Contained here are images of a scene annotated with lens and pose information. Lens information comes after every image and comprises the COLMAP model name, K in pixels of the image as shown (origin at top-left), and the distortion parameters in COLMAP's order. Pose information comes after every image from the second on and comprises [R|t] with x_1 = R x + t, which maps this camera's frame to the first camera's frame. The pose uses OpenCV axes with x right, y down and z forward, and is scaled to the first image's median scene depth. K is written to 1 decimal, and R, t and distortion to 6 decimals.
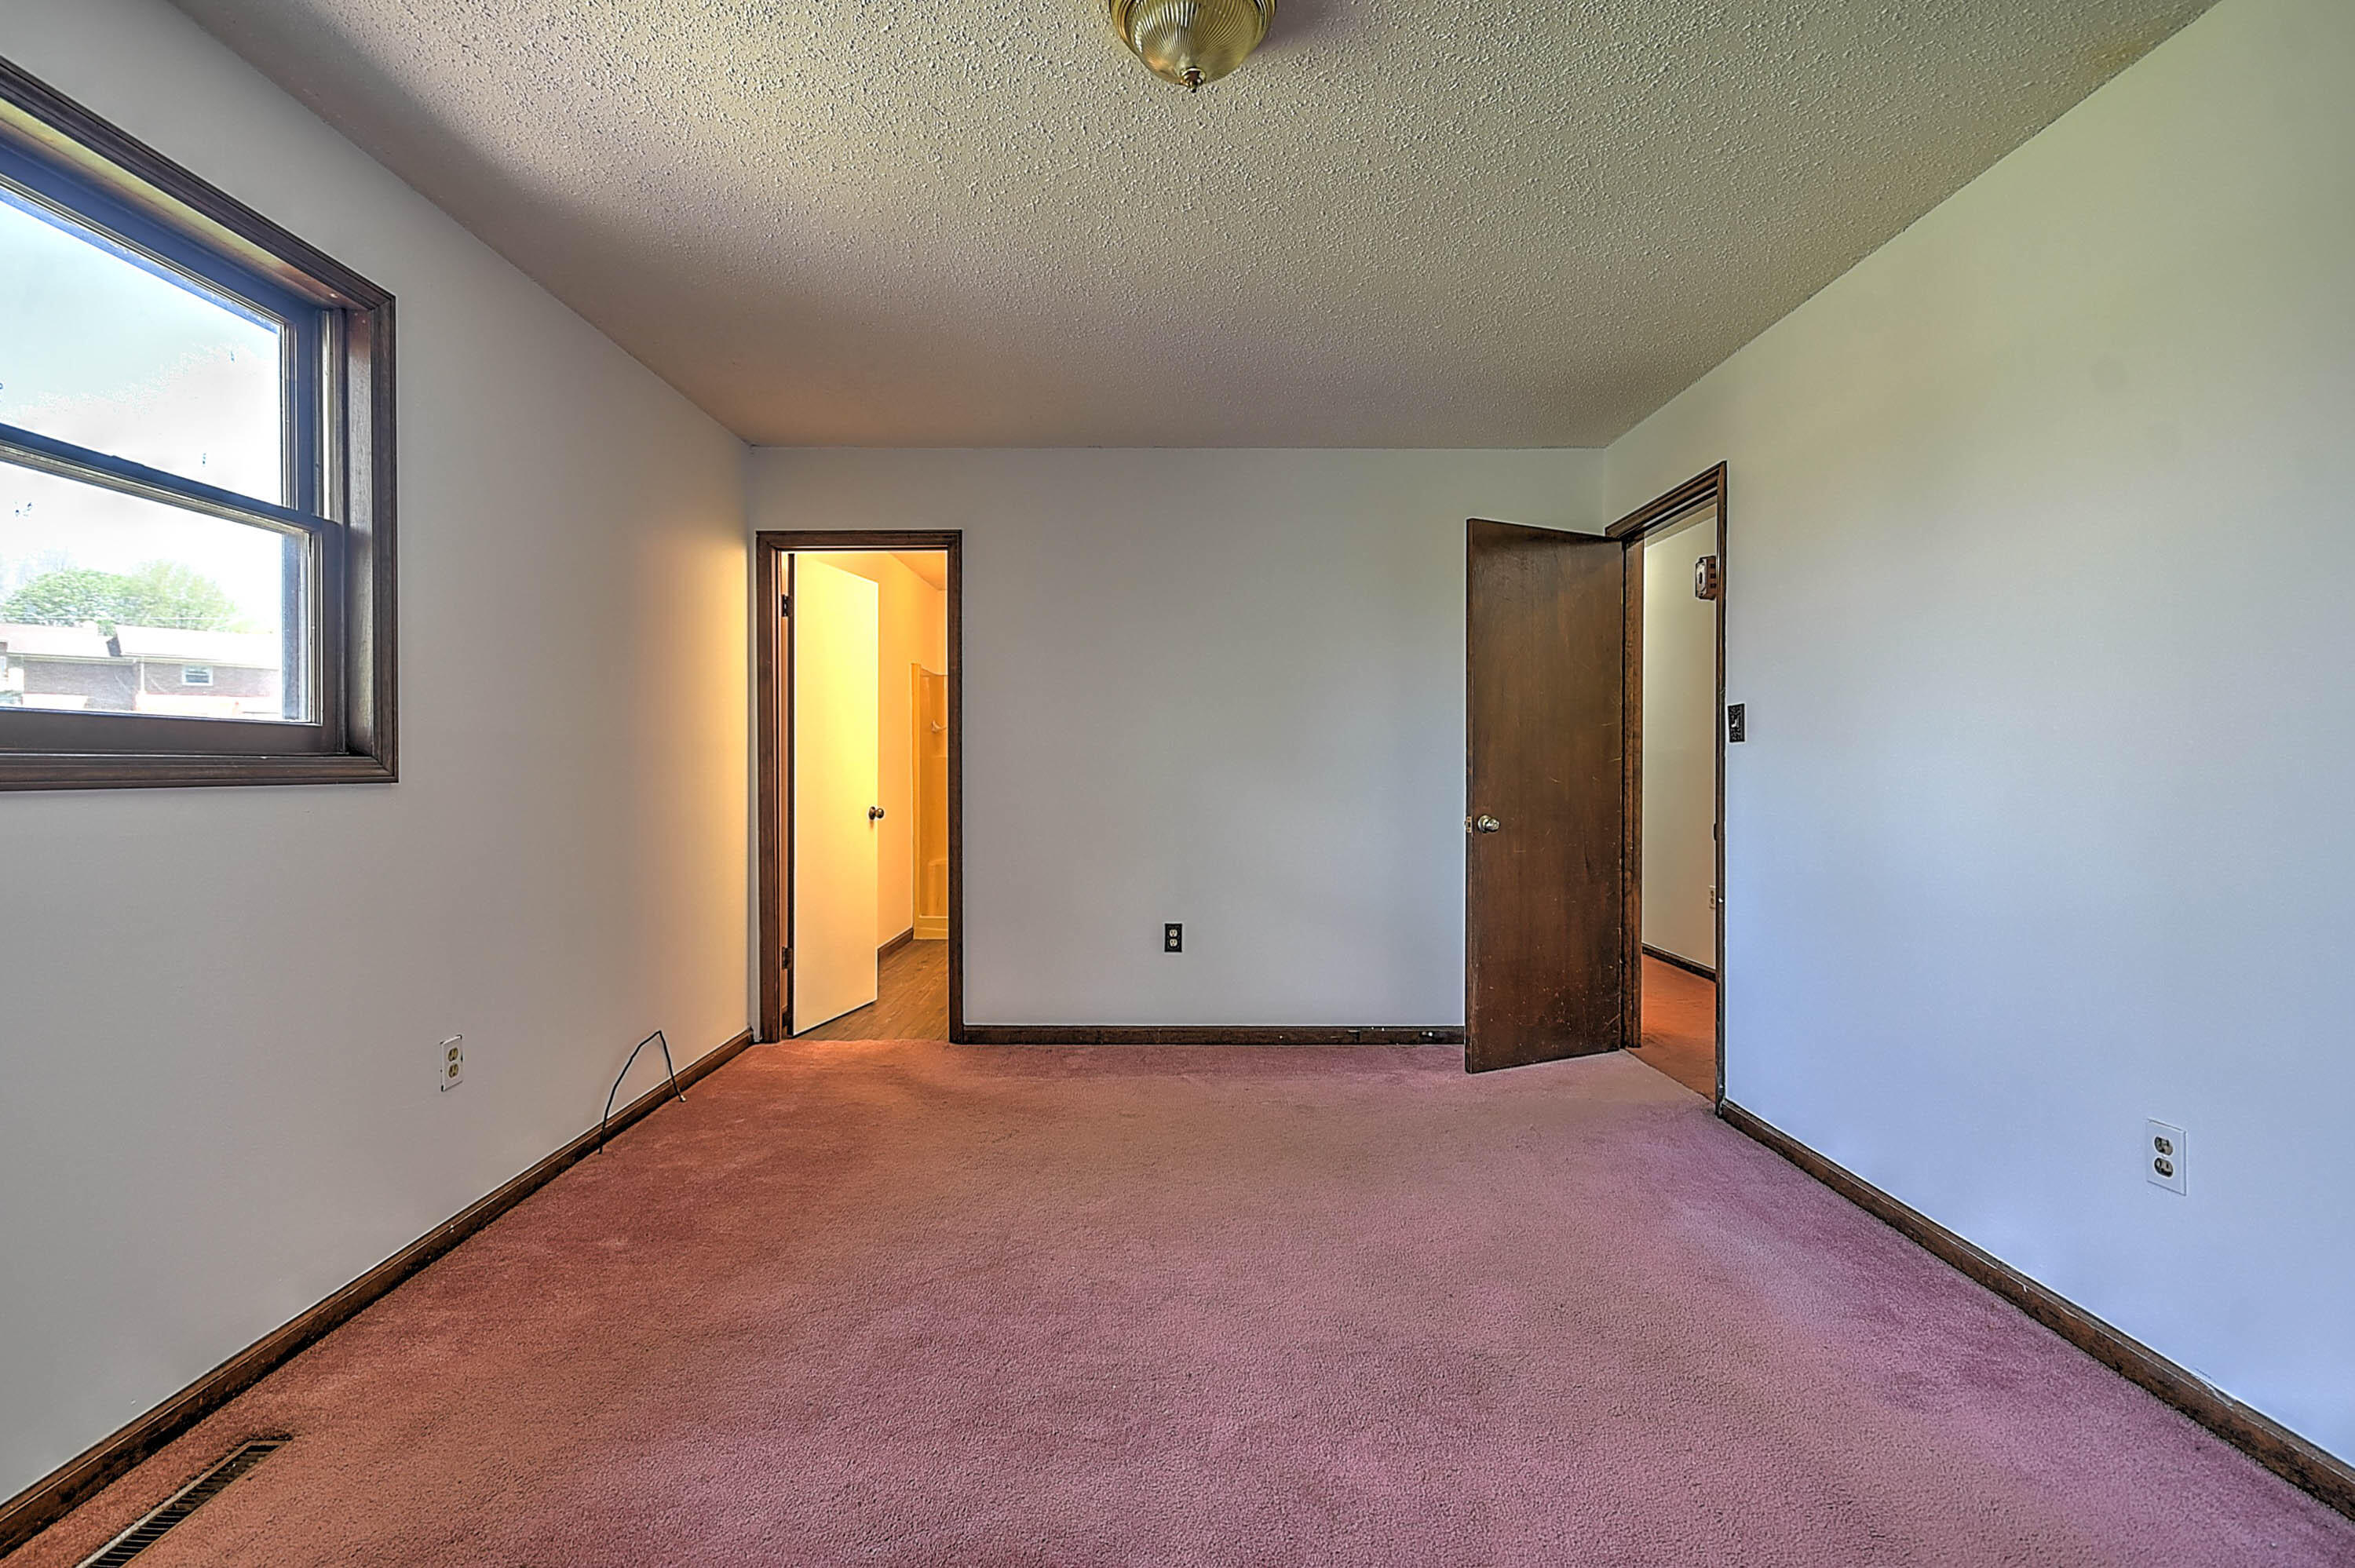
lens RADIAL K [[1031.3, 0, 1181.8], [0, 1031.3, 770.0], [0, 0, 1]] dist [0.012687, -0.003281]
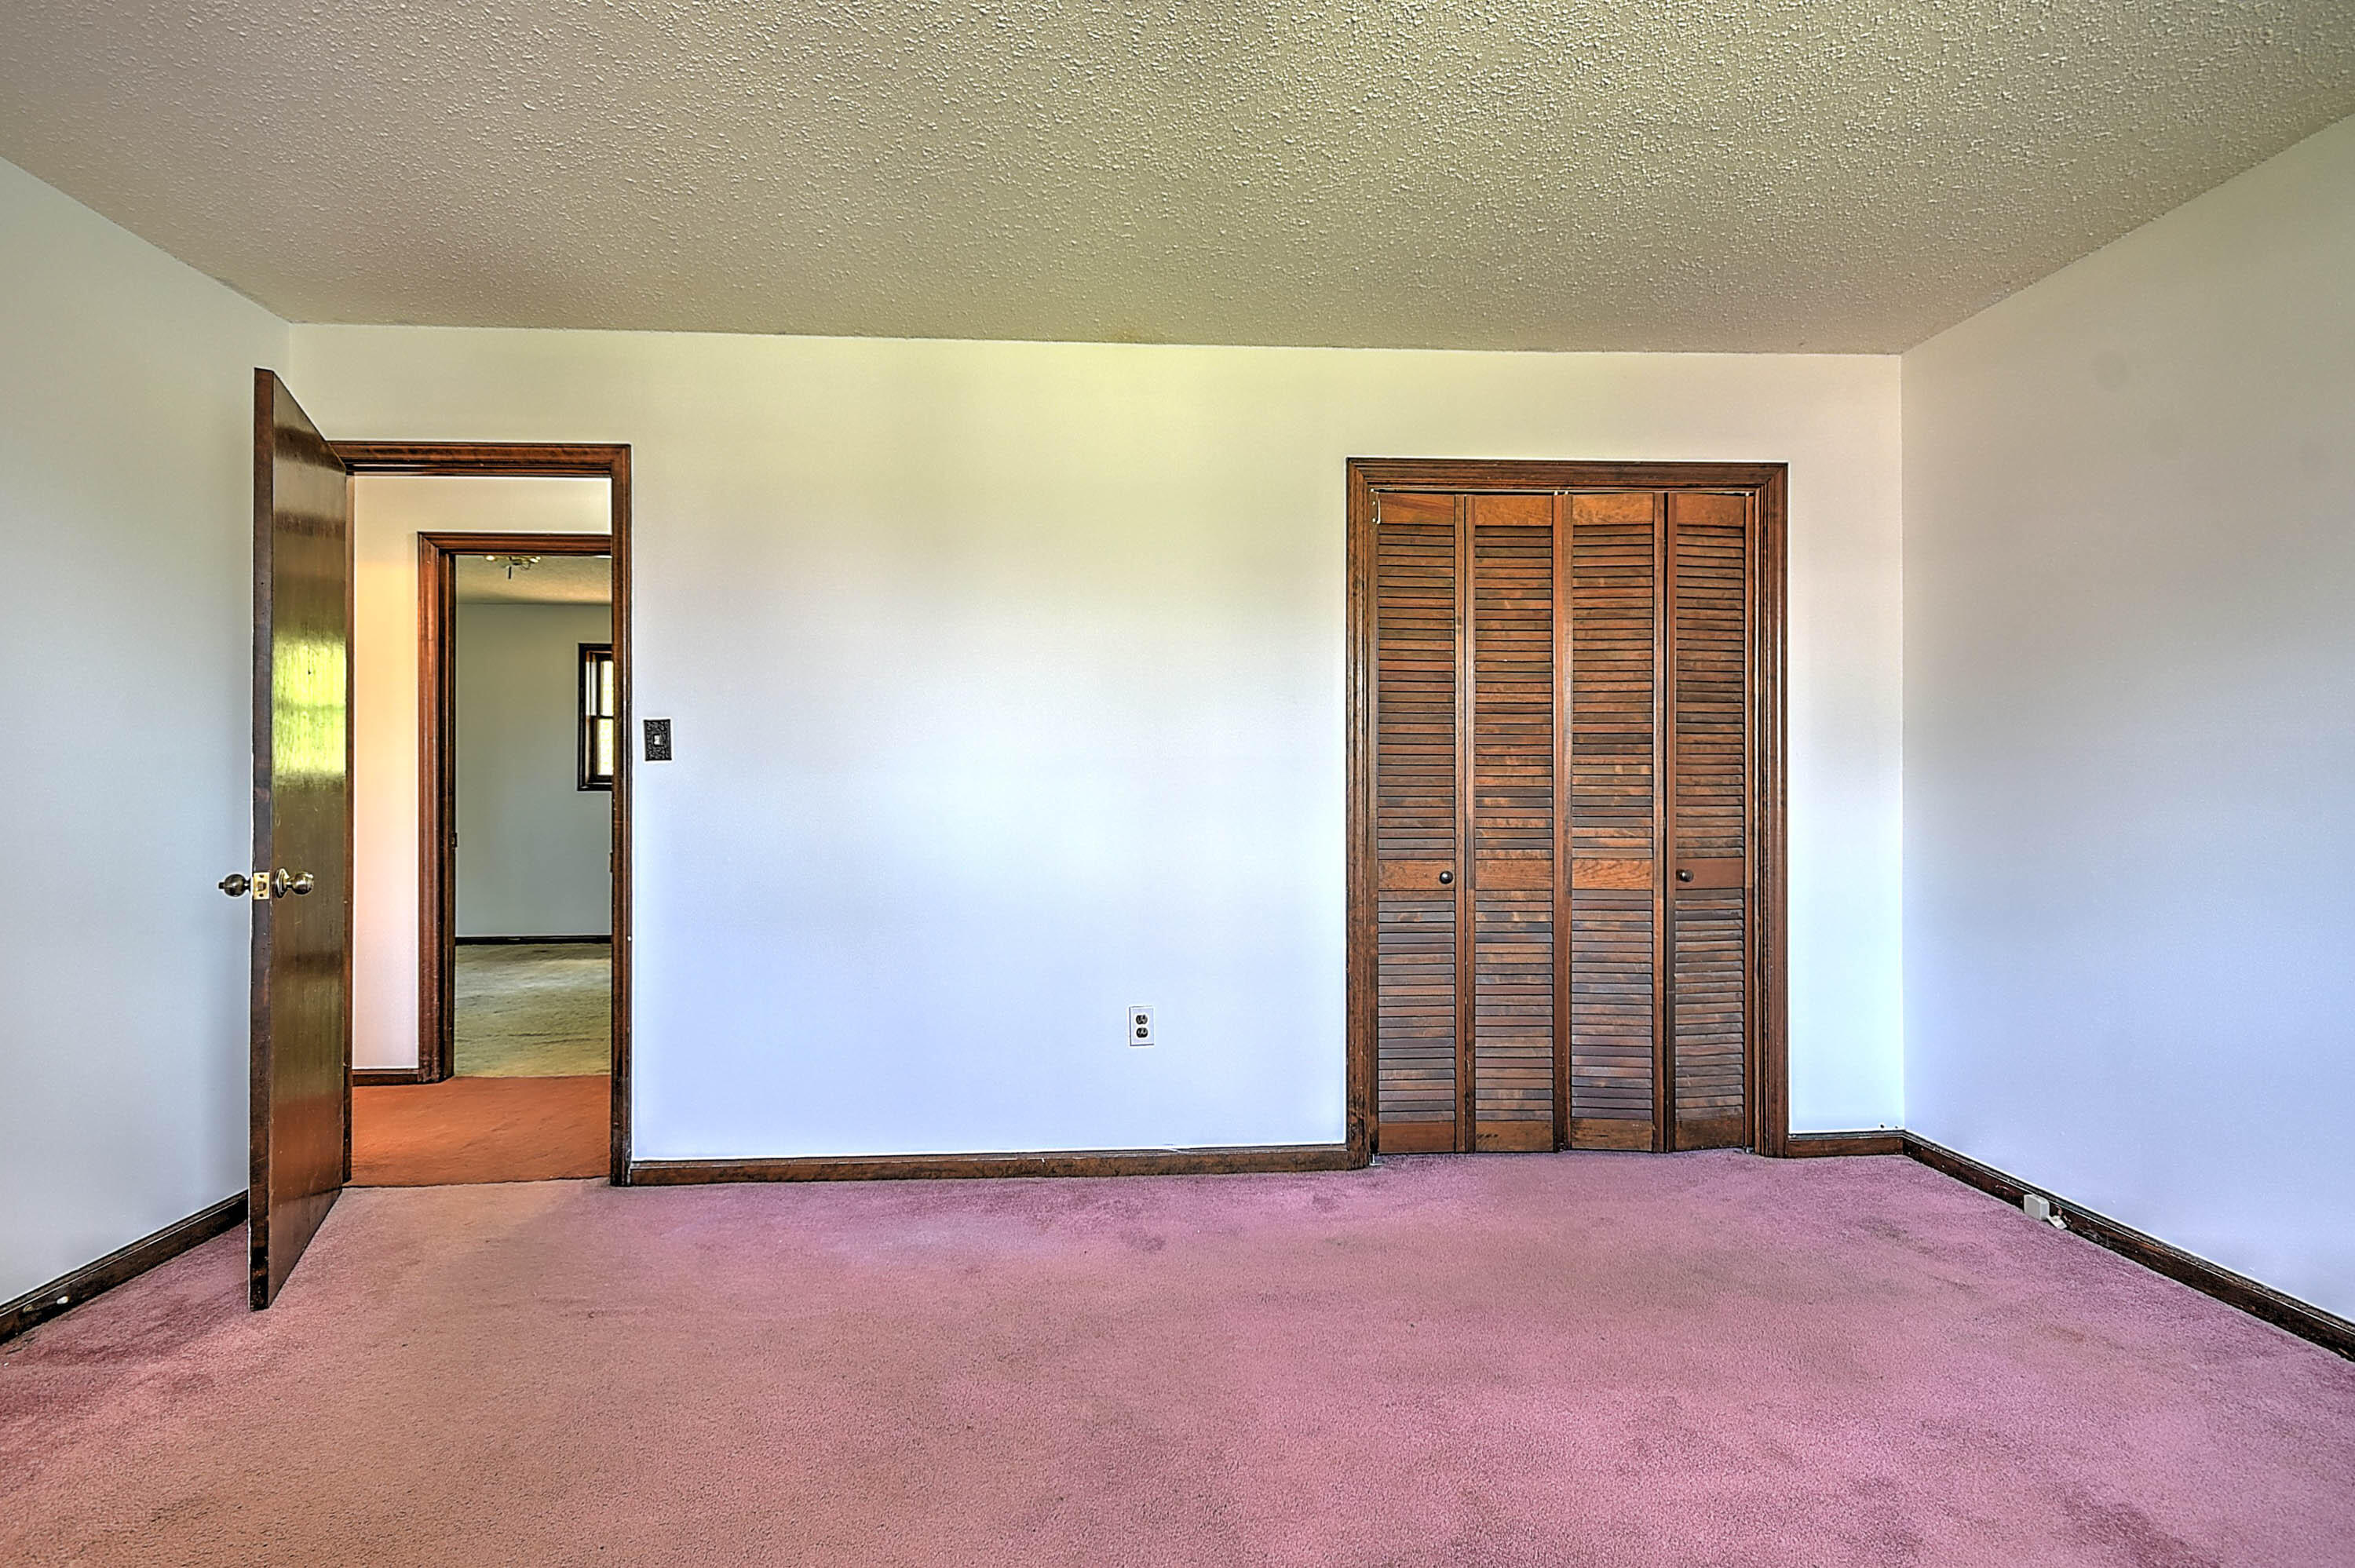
lens RADIAL K [[1031.3, 0, 1165.9], [0, 1031.3, 781.9], [0, 0, 1]] dist [0.012687, -0.003281]
pose [[-0.028124, 0.005386, 0.999590, -0.544661], [0.006429, 0.999966, -0.005207, -0.001090], [-0.999584, 0.006280, -0.028158, 0.814534]]
